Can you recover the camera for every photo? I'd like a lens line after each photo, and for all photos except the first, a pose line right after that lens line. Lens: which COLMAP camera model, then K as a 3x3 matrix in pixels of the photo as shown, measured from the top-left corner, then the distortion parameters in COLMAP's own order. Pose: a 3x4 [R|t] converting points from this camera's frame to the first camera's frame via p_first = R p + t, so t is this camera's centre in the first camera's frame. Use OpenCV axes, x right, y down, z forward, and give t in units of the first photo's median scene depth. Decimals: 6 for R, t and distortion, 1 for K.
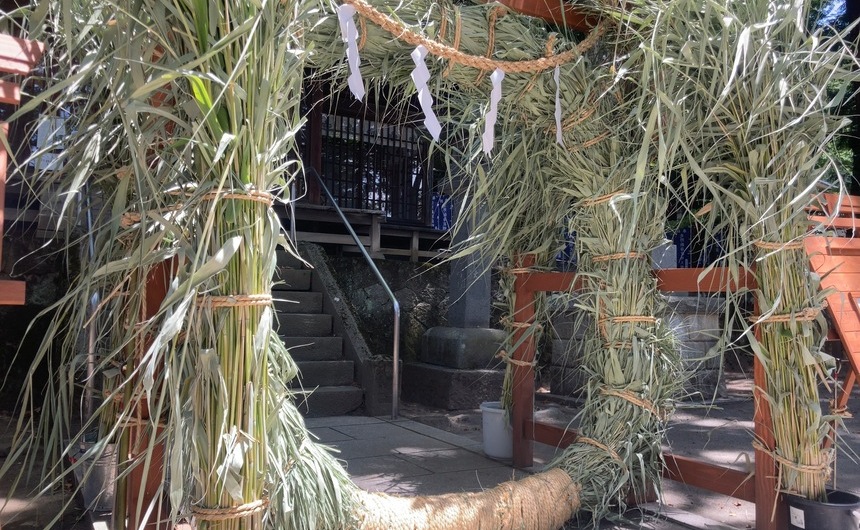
lens RADIAL K [[700.8, 0, 430.0], [0, 700.8, 265.0], [0, 0, 1]] dist [0.000537, 0.000035]
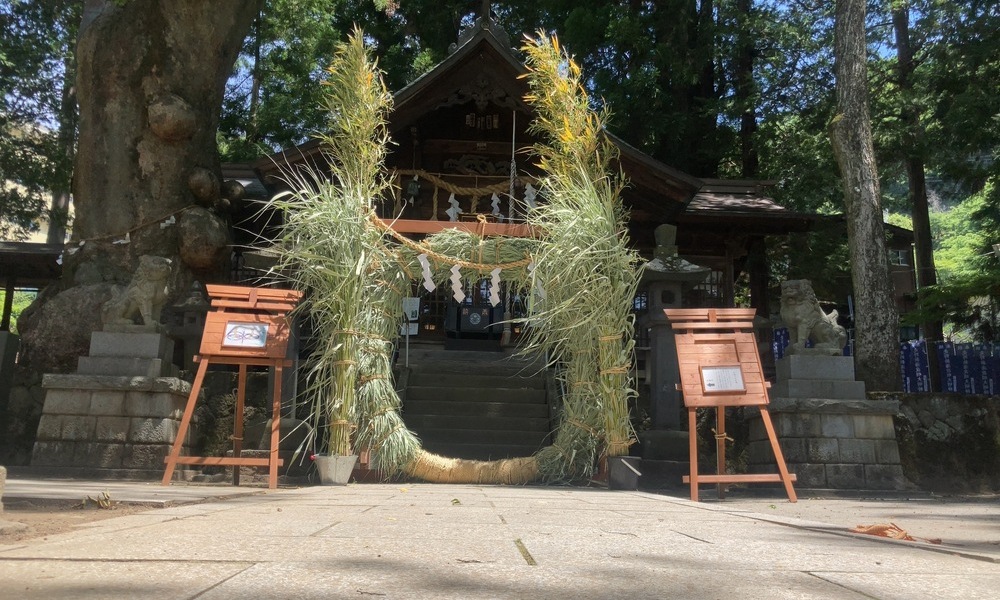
lens RADIAL K [[792.6, 0, 499.8], [0, 792.6, 351.0], [0, 0, 1]] dist [0.003204, -0.008749]
pose [[0.883480, -0.061662, -0.464394, 1.334173], [0.016823, 0.994836, -0.100089, 0.240550], [0.468167, 0.080614, 0.879955, -1.234026]]
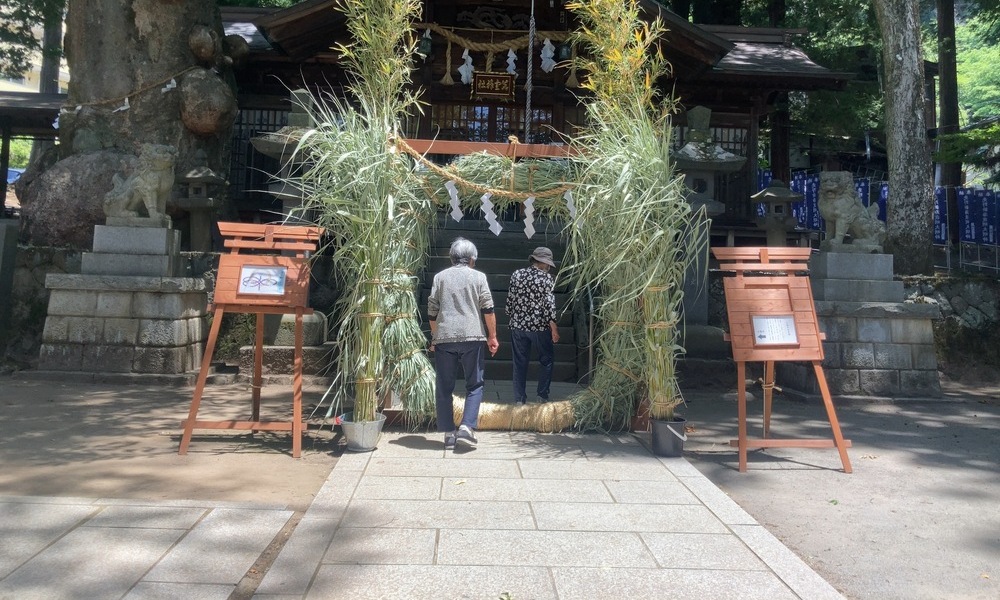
lens RADIAL K [[793.0, 0, 499.8], [0, 793.0, 247.5], [0, 0, 1]] dist [-0.005920, 0.010506]
pose [[0.882789, -0.005131, -0.469742, 1.176189], [0.009469, 0.999932, 0.006871, -0.165769], [0.469675, -0.010514, 0.882777, -1.136460]]
